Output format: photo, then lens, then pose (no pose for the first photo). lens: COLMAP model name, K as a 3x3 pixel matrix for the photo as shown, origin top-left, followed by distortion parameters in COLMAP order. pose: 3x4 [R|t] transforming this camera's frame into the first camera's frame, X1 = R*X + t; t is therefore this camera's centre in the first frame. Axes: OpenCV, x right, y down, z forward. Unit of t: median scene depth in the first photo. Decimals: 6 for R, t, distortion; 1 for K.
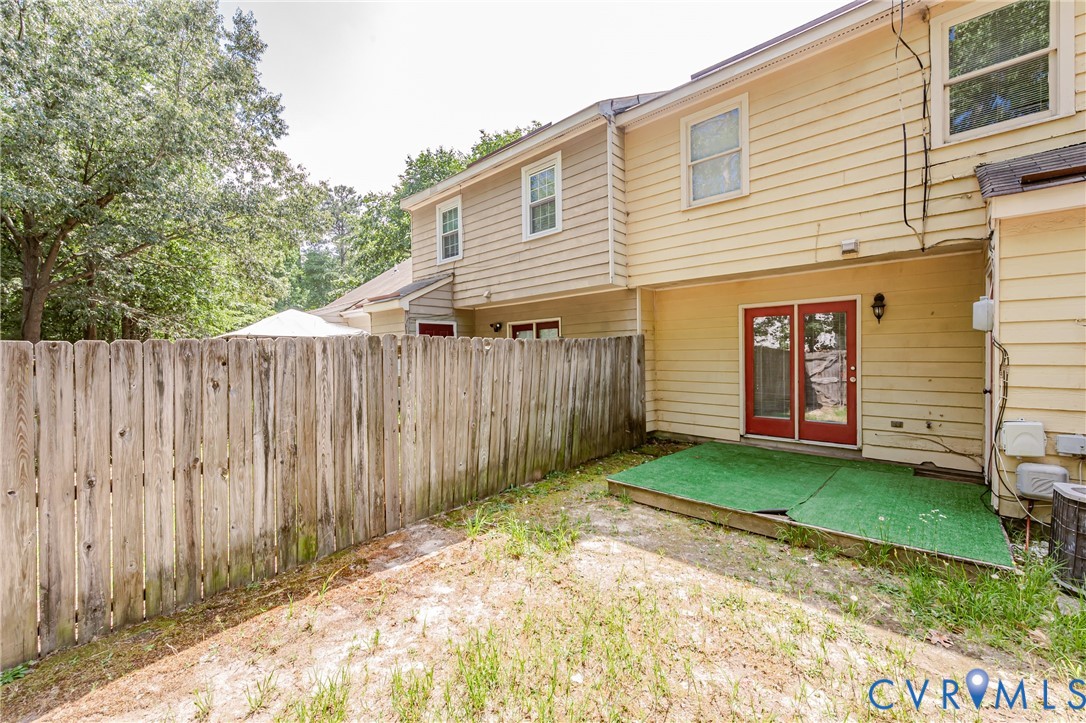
lens RADIAL K [[432.1, 0, 543.0], [0, 432.1, 361.5], [0, 0, 1]] dist [-0.000542, 0.000090]
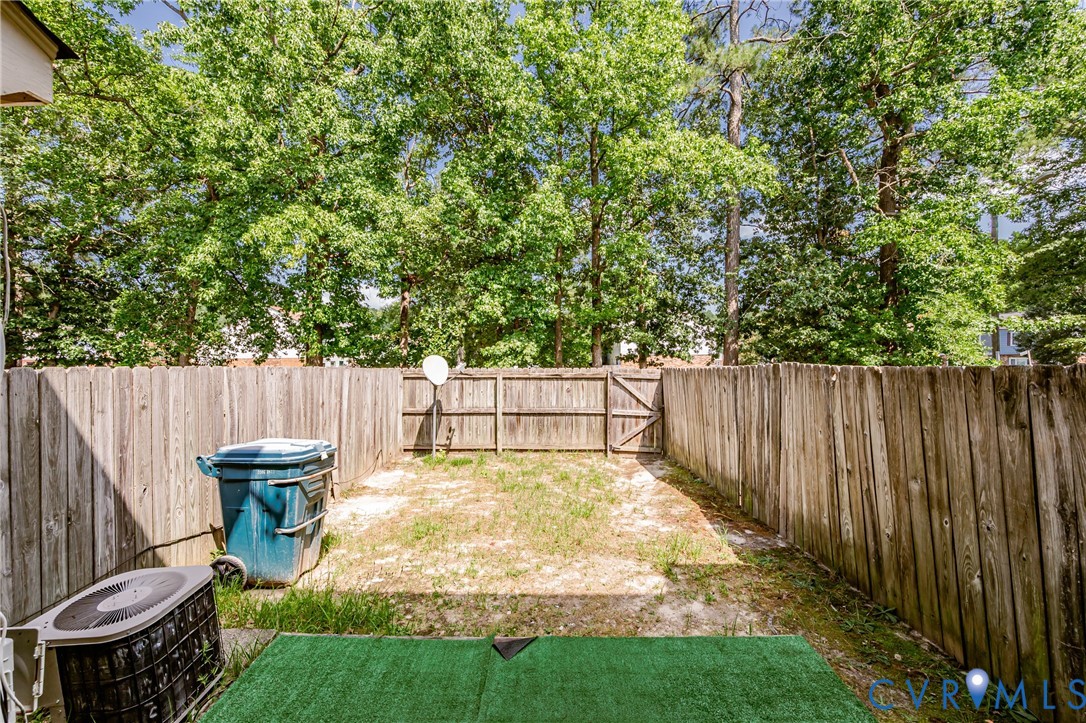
lens RADIAL K [[432.1, 0, 543.0], [0, 432.1, 361.5], [0, 0, 1]] dist [-0.000542, 0.000090]
pose [[-0.747320, 0.019679, -0.664173, 0.957771], [0.010320, 0.999785, 0.018011, -0.104755], [0.664384, 0.006605, -0.747362, 1.569191]]
